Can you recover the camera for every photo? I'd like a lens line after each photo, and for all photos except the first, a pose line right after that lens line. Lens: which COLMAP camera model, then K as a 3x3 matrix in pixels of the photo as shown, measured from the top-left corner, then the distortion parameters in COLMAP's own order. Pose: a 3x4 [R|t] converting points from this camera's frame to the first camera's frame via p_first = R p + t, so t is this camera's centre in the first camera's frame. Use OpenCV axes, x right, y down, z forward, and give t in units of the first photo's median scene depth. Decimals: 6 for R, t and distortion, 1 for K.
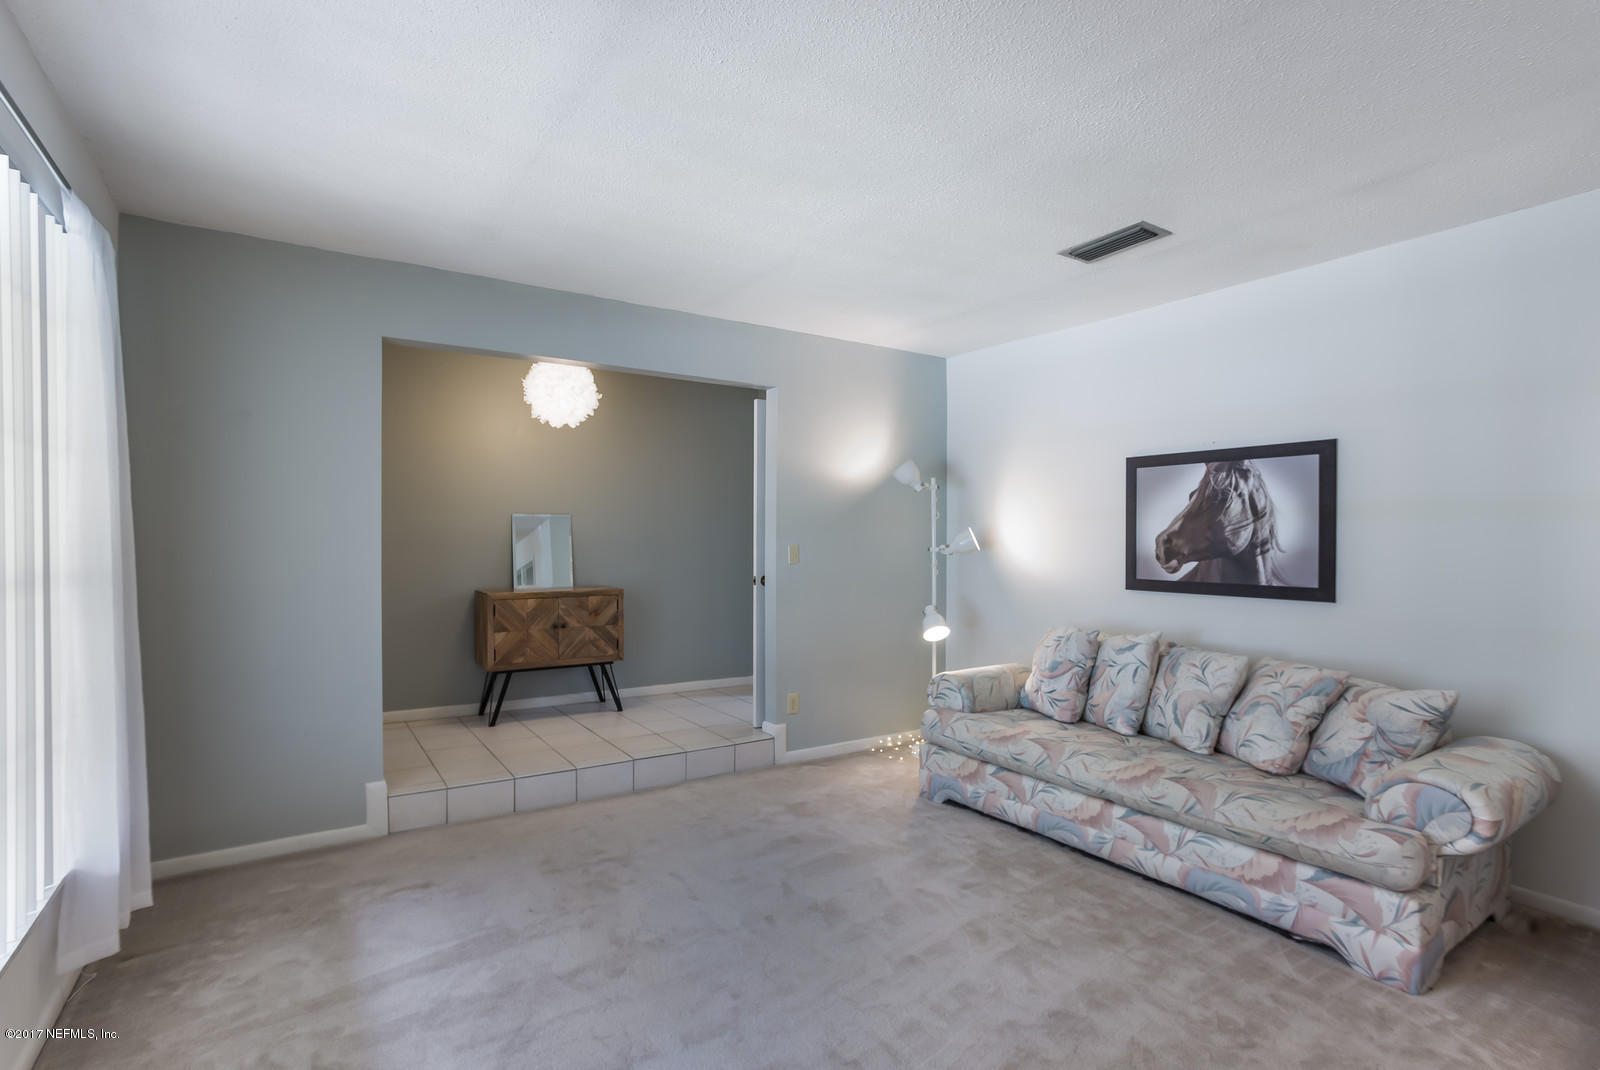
lens RADIAL K [[785.5, 0, 796.2], [0, 785.5, 544.7], [0, 0, 1]] dist [-0.002660, 0.000133]
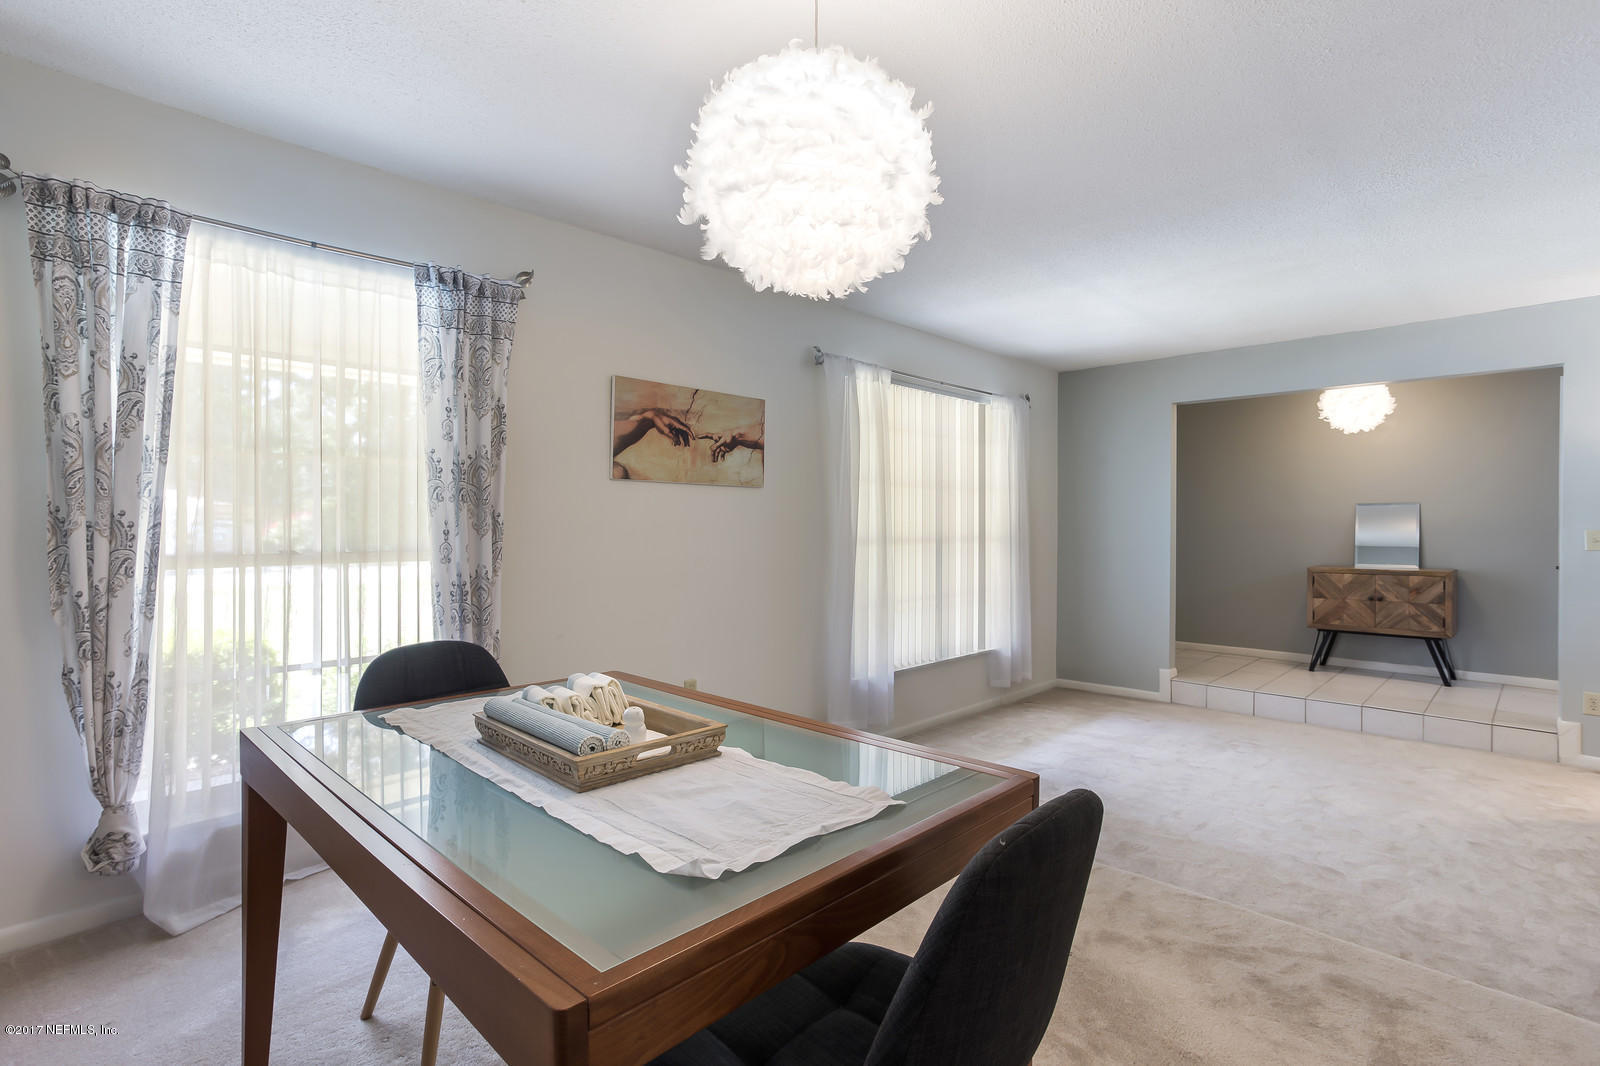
lens RADIAL K [[764.0, 0, 787.8], [0, 764.0, 521.6], [0, 0, 1]] dist [0.003592, 0.000804]
pose [[0.187590, -0.009659, -0.982200, 0.807746], [-0.005858, 0.999923, -0.010952, 0.007117], [0.982230, 0.007808, 0.187519, -0.097035]]
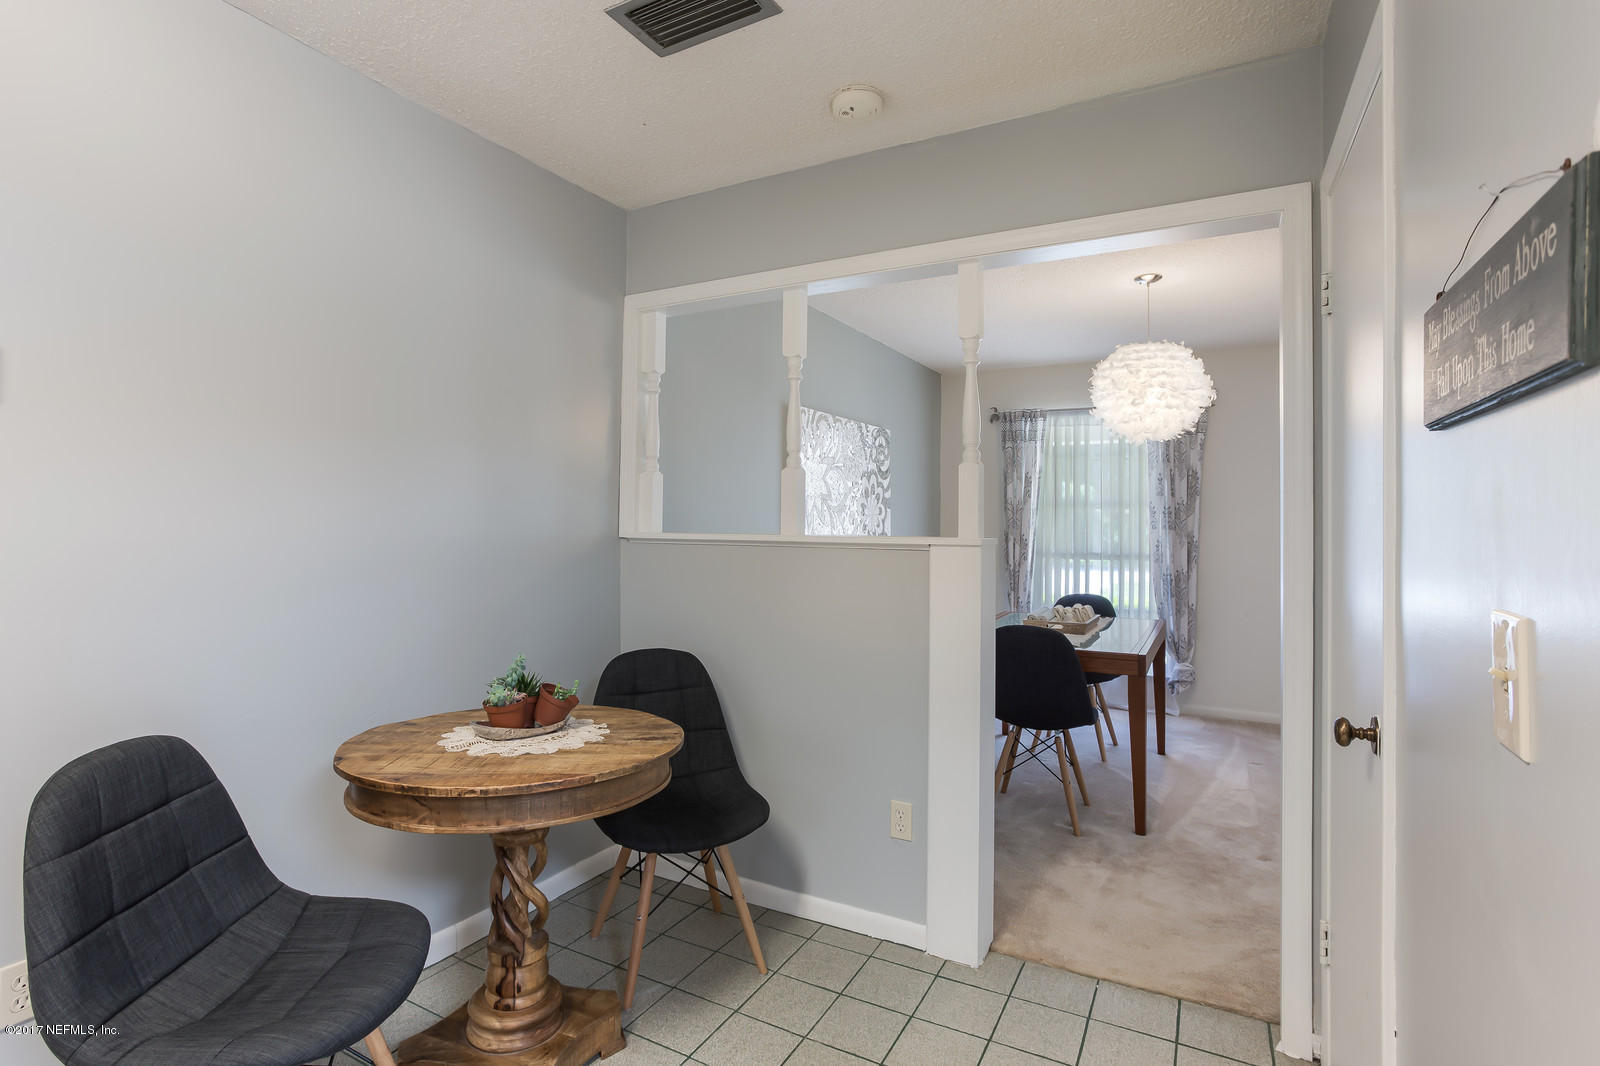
lens RADIAL K [[791.3, 0, 800.0], [0, 791.3, 533.0], [0, 0, 1]] dist [-0.003913, 0.000306]
pose [[-0.888105, -0.014770, -0.459403, 1.195729], [-0.020638, 0.999757, 0.007754, -0.008493], [0.459177, 0.016367, -0.888194, 0.614299]]
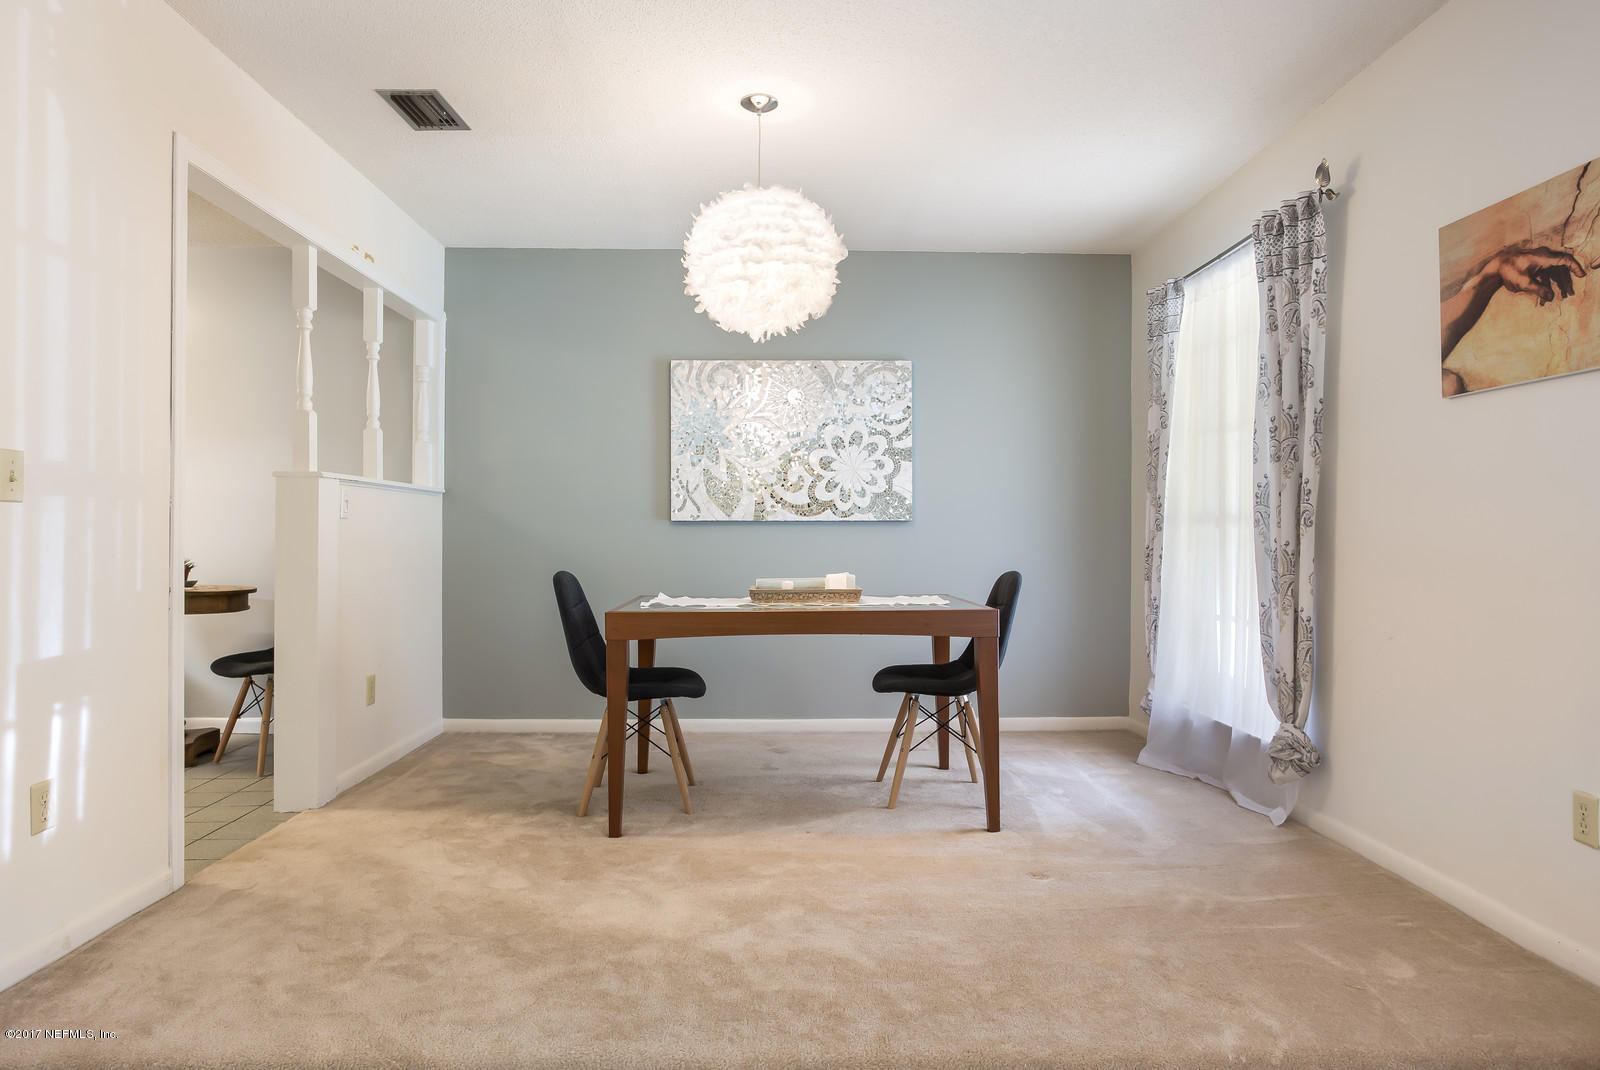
lens RADIAL K [[959.5, 0, 807.6], [0, 959.5, 538.9], [0, 0, 1]] dist [-0.021157, 0.000066]
pose [[-0.843675, -0.014033, 0.536670, -0.035405], [-0.008804, 0.999886, 0.012304, 0.042961], [-0.536782, 0.005656, -0.843702, 0.639978]]
